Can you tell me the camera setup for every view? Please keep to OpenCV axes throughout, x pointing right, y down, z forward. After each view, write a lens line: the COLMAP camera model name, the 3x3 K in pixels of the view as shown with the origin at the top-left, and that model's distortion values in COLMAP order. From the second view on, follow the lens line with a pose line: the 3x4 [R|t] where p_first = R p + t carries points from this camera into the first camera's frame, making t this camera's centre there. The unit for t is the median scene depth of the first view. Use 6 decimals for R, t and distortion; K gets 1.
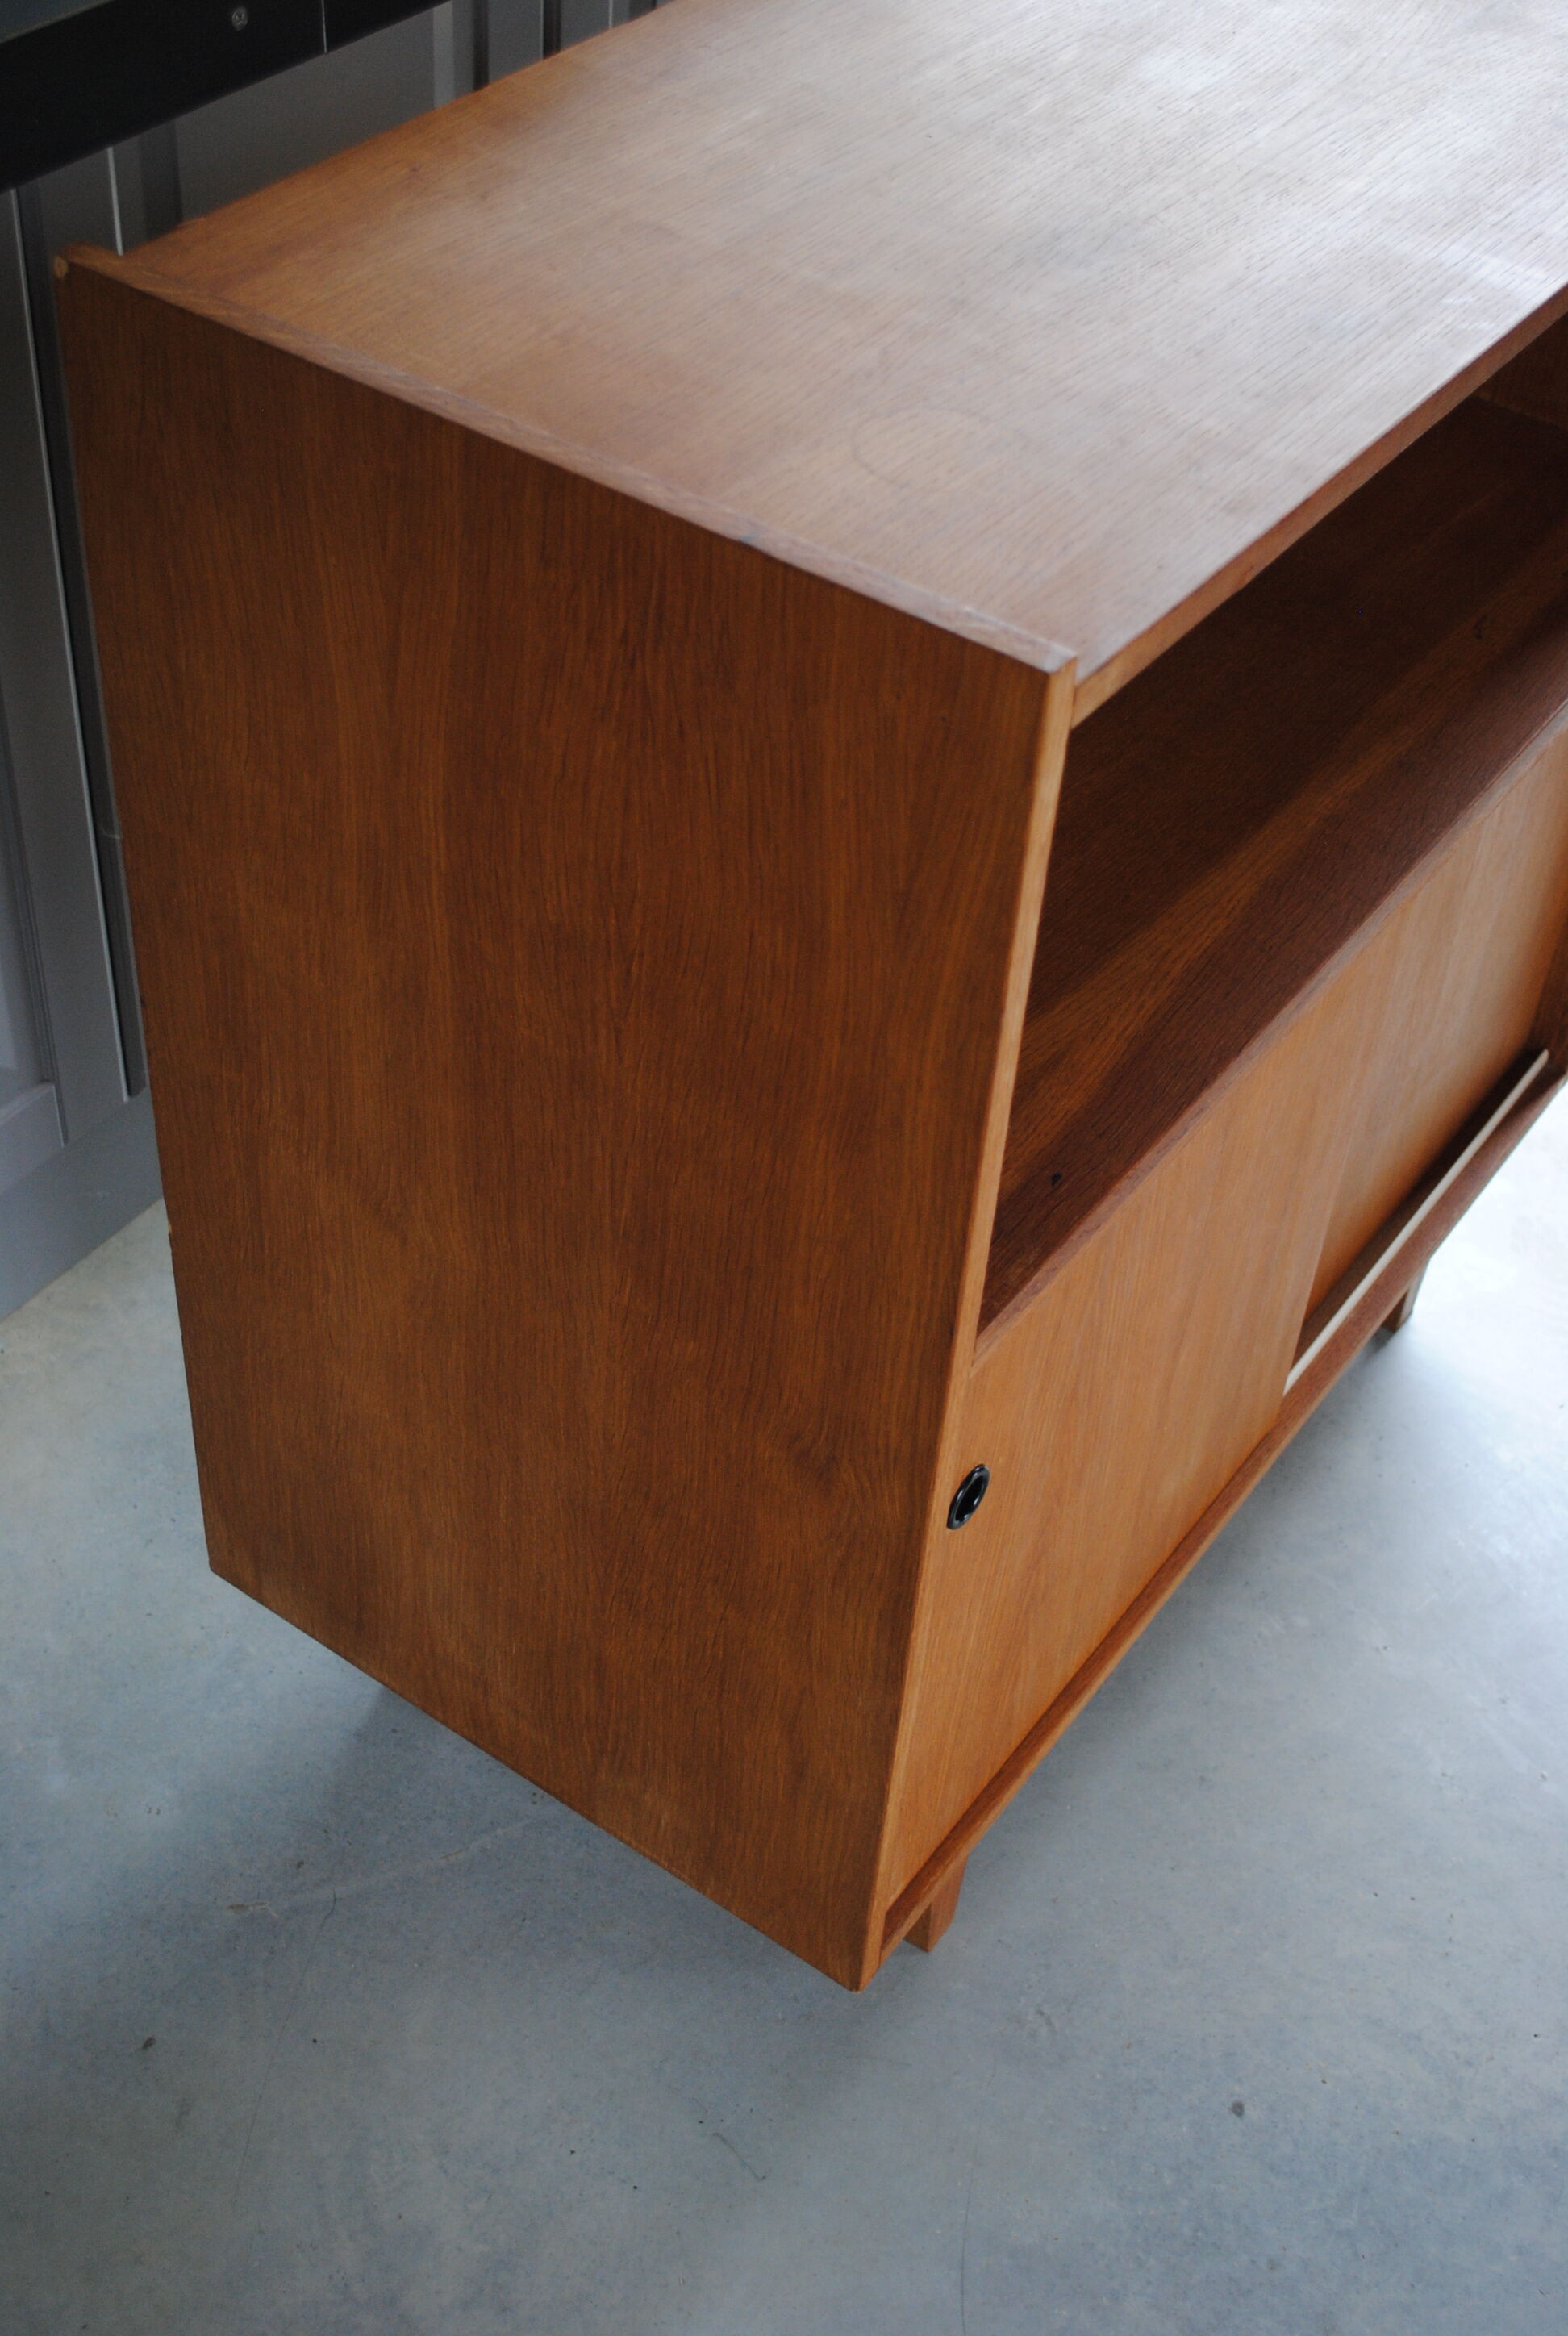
lens RADIAL K [[2863.8, 0, 784.0], [0, 2863.8, 1168.0], [0, 0, 1]] dist [-0.028465, -0.048842]
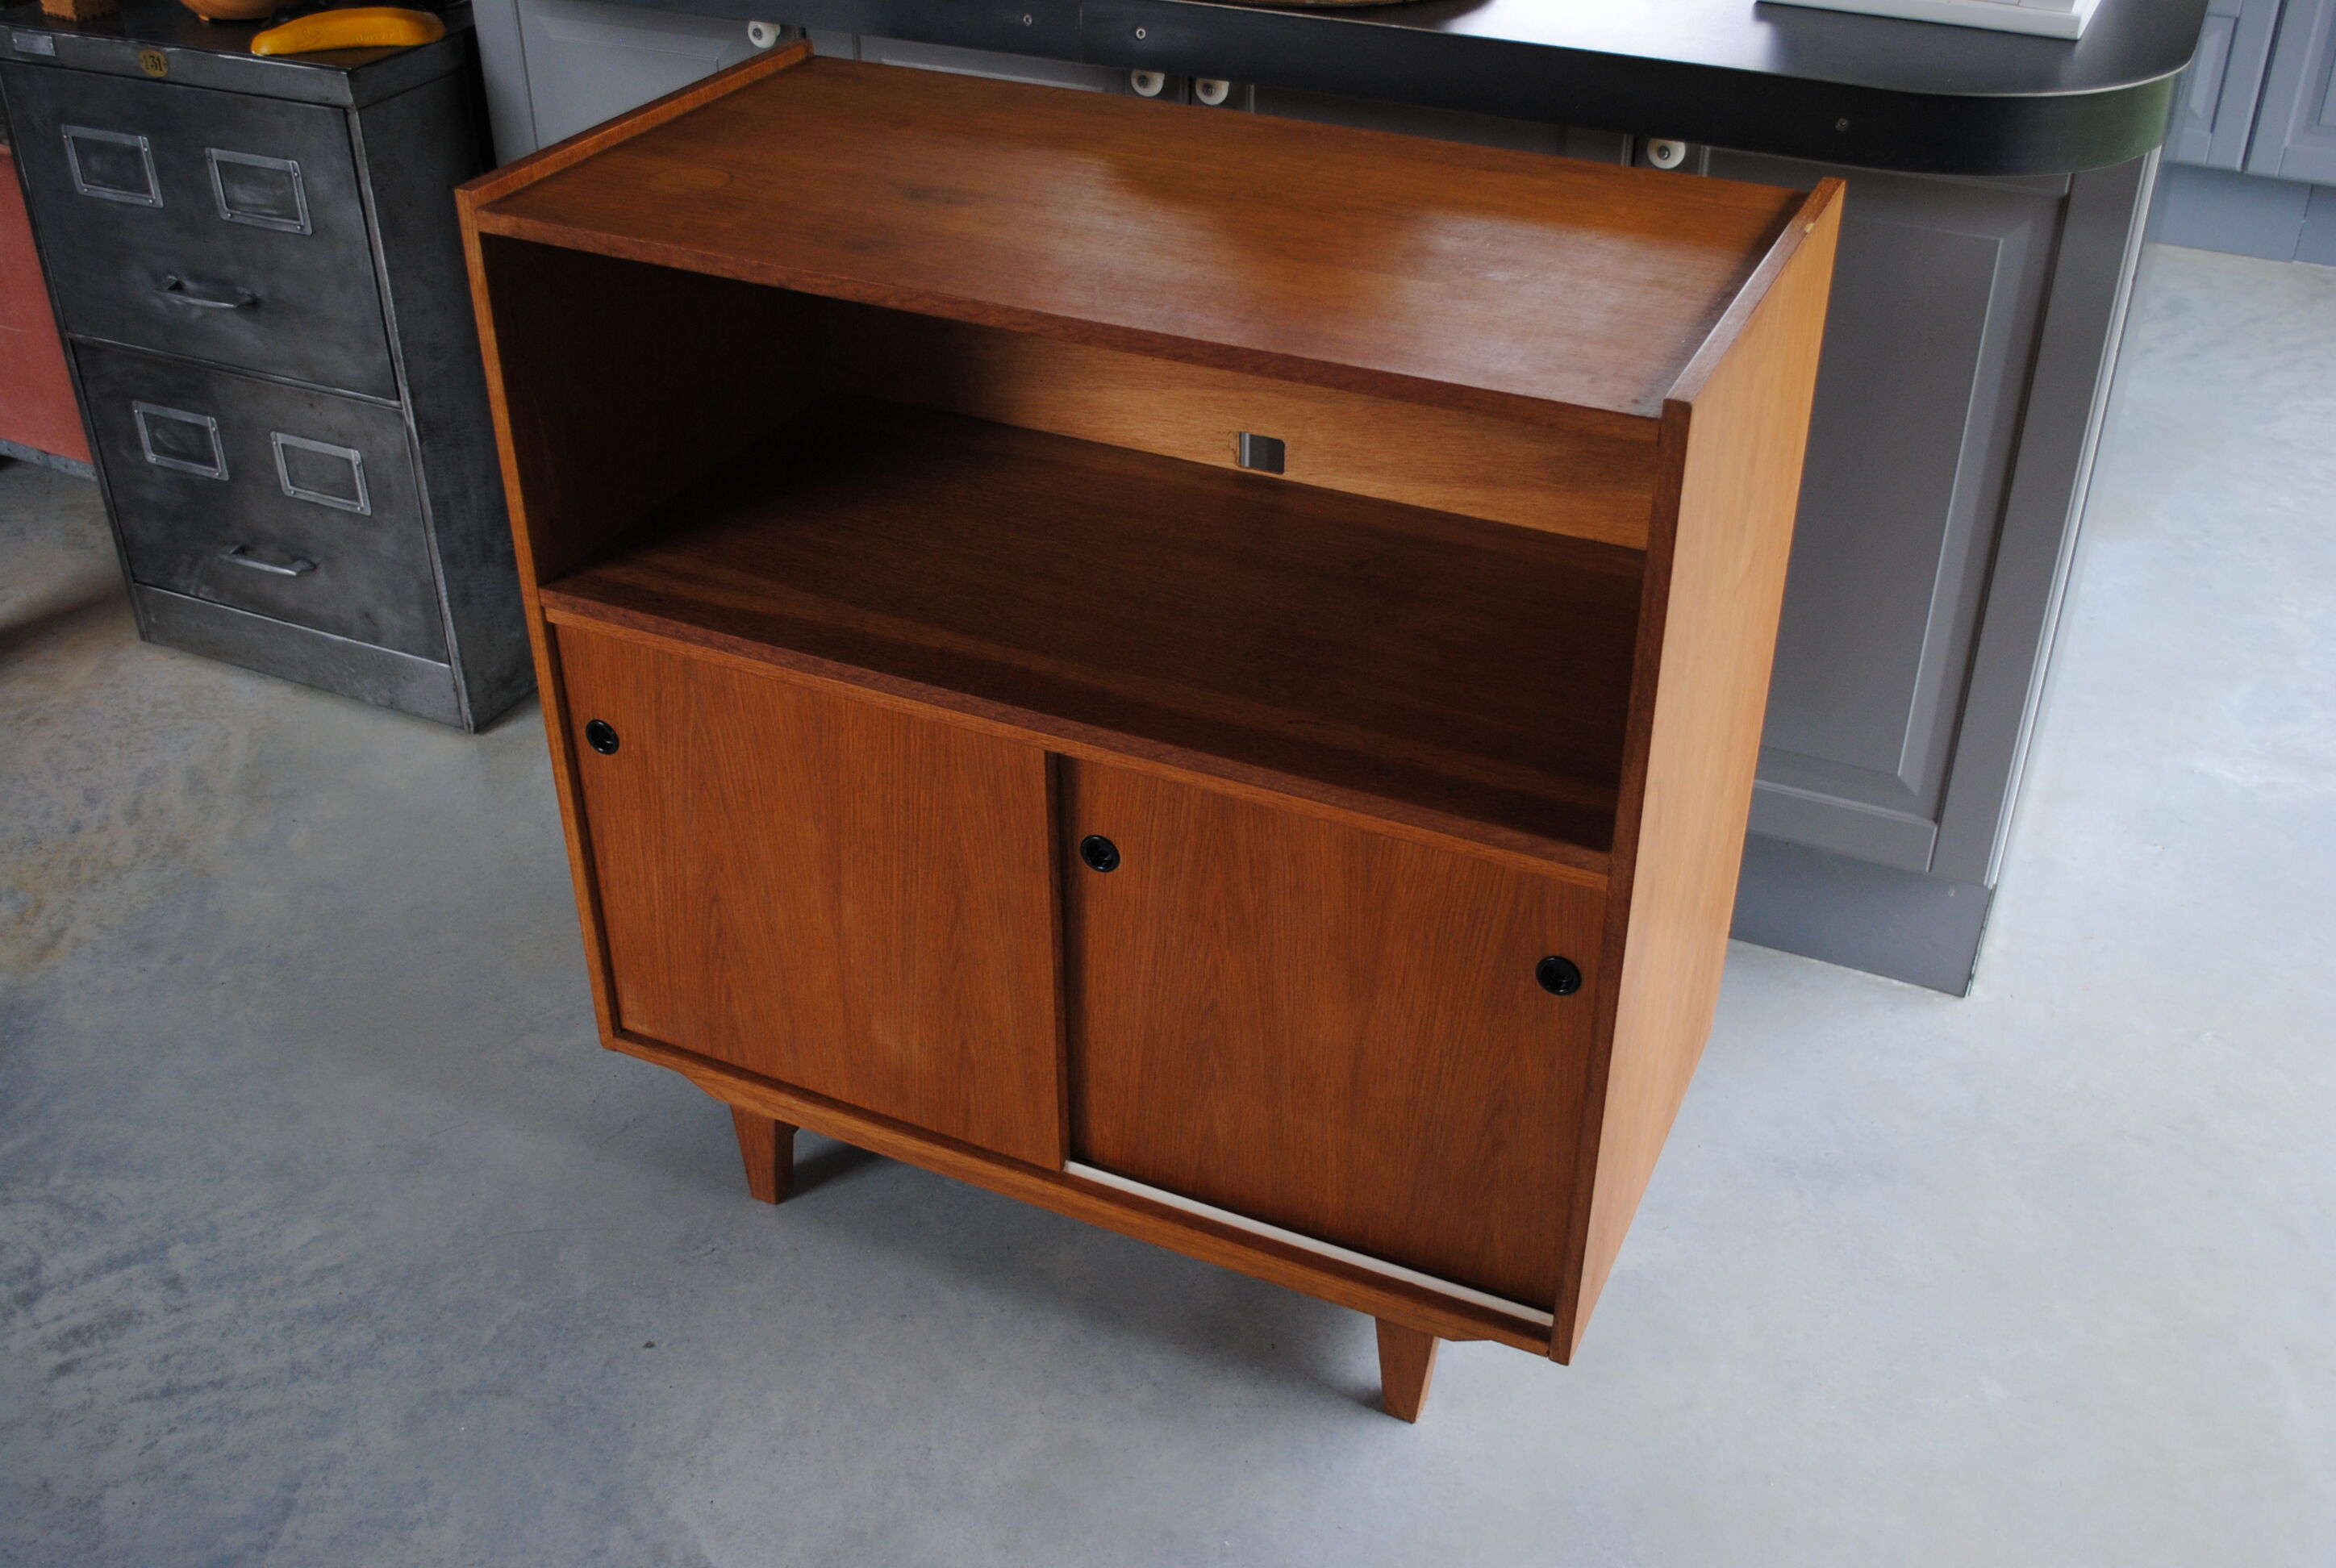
lens RADIAL K [[2330.1, 0, 1168.0], [0, 2330.1, 784.0], [0, 0, 1]] dist [-0.069729, -0.006218]
pose [[0.167181, 0.482433, -0.859831, 1.129743], [-0.665408, 0.698740, 0.262670, -0.396743], [0.727518, 0.528225, 0.437831, 0.490040]]
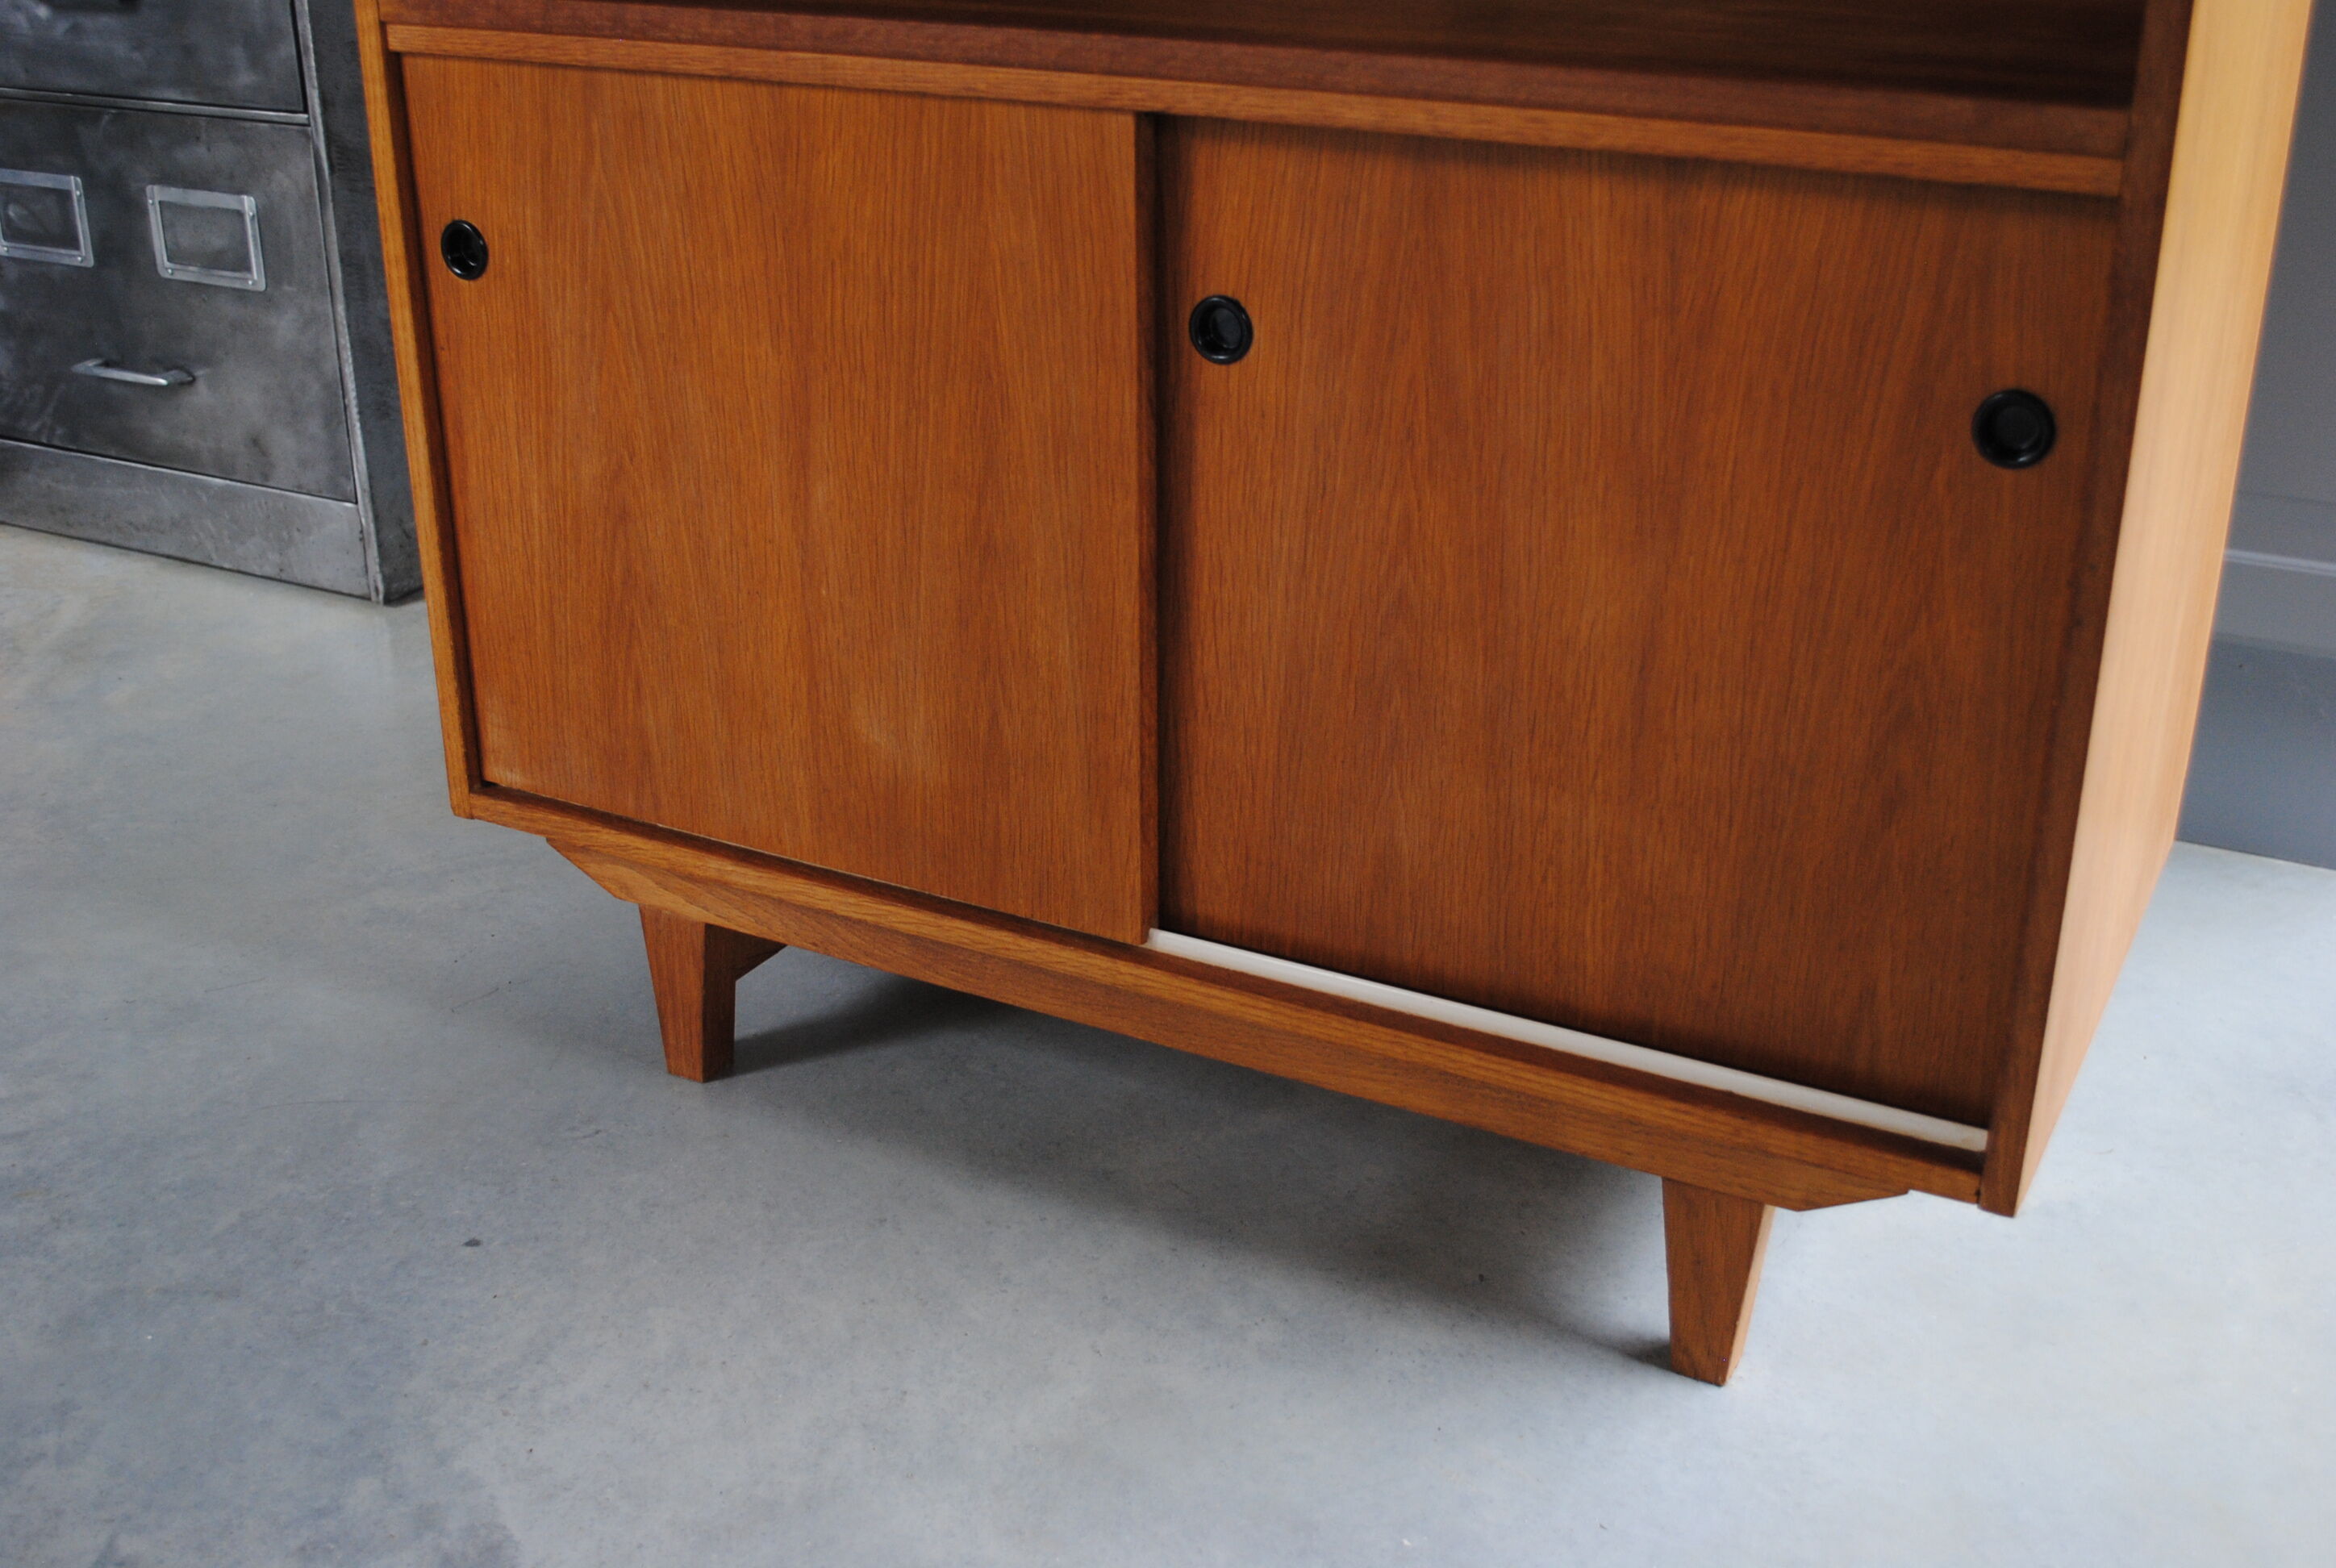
lens RADIAL K [[2546.0, 0, 1168.0], [0, 2546.0, 784.0], [0, 0, 1]] dist [-0.063996, 0.022751]
pose [[0.105059, 0.335993, -0.935987, 0.923788], [-0.673887, 0.716205, 0.181458, -0.093272], [0.731327, 0.611685, 0.301666, 0.812423]]
